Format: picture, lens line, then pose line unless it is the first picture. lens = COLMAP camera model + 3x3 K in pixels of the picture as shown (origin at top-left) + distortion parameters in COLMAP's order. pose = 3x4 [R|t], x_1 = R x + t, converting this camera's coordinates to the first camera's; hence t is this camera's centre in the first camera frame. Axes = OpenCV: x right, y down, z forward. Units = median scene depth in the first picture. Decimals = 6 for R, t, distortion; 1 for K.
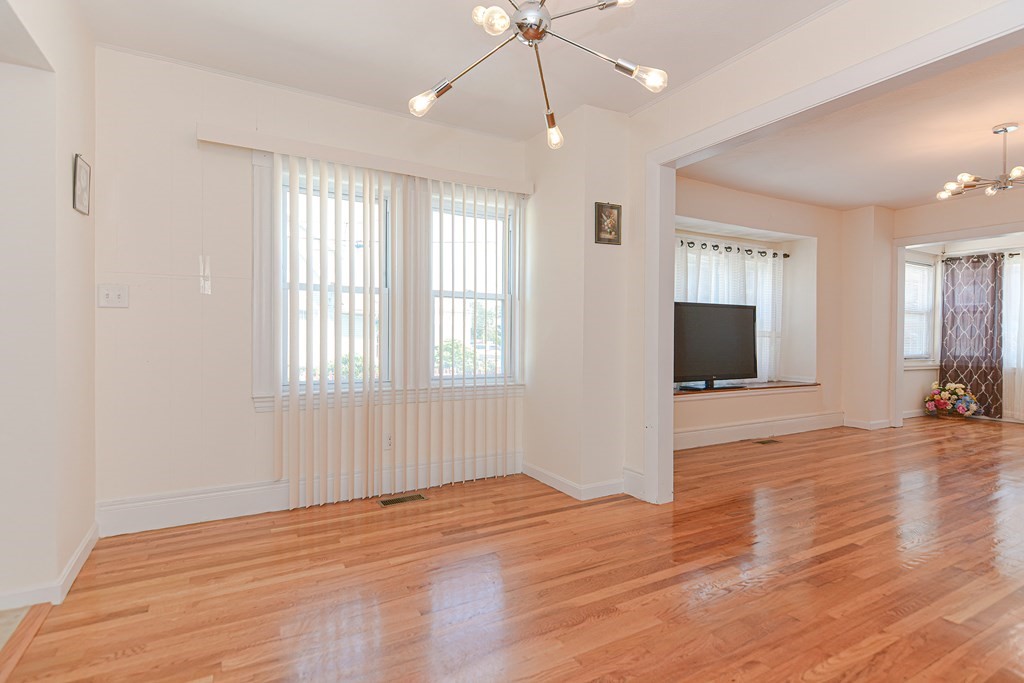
lens RADIAL K [[481.6, 0, 511.0], [0, 481.6, 336.5], [0, 0, 1]] dist [0.004803, -0.000097]
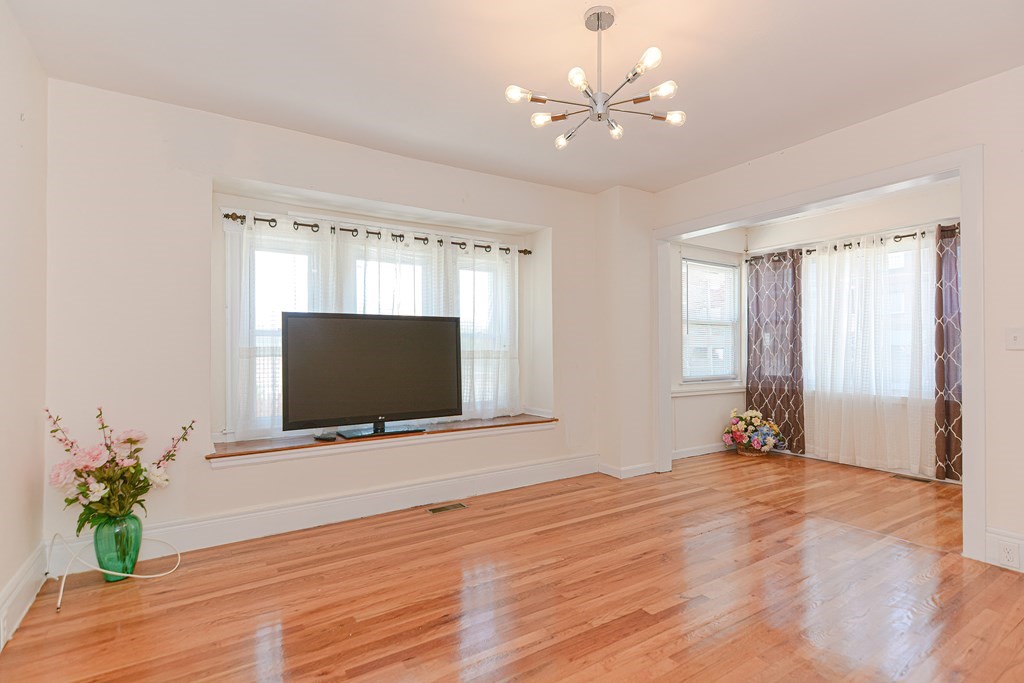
lens RADIAL K [[487.5, 0, 511.6], [0, 487.5, 344.3], [0, 0, 1]] dist [0.027286, -0.018288]
pose [[0.996598, -0.015514, 0.080946, 0.460699], [0.016928, 0.999715, -0.016807, -0.007304], [-0.080662, 0.018120, 0.996577, 0.218836]]
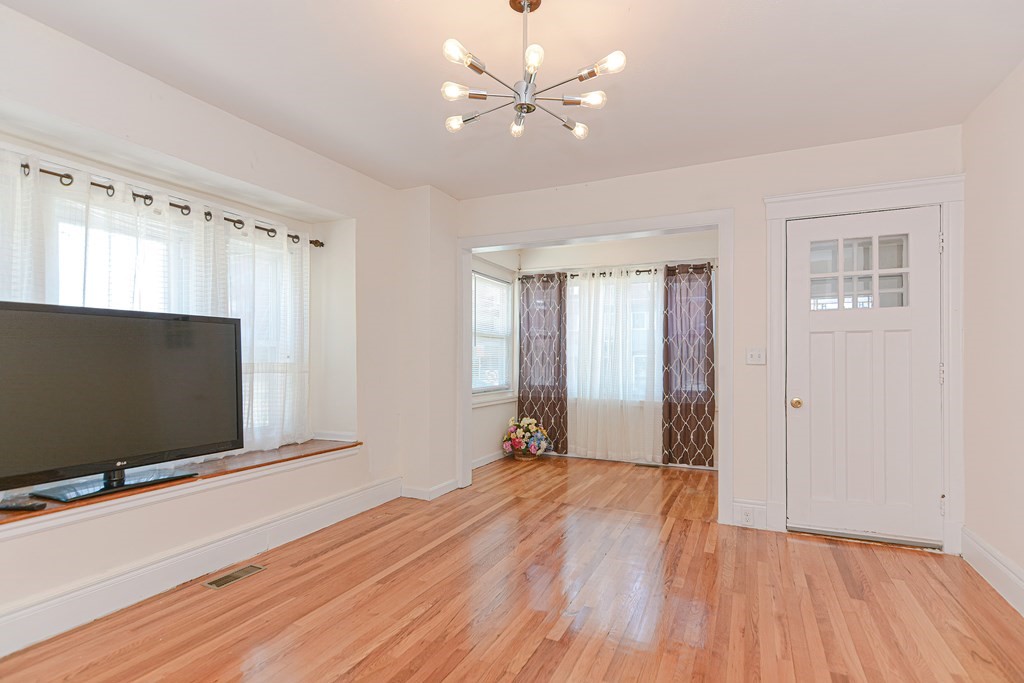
lens RADIAL K [[501.4, 0, 511.1], [0, 501.4, 355.7], [0, 0, 1]] dist [0.022703, -0.013468]
pose [[0.797203, -0.006985, 0.603671, 0.354933], [0.011593, 0.999926, -0.003738, -0.013280], [-0.603600, 0.009978, 0.797225, 0.303105]]
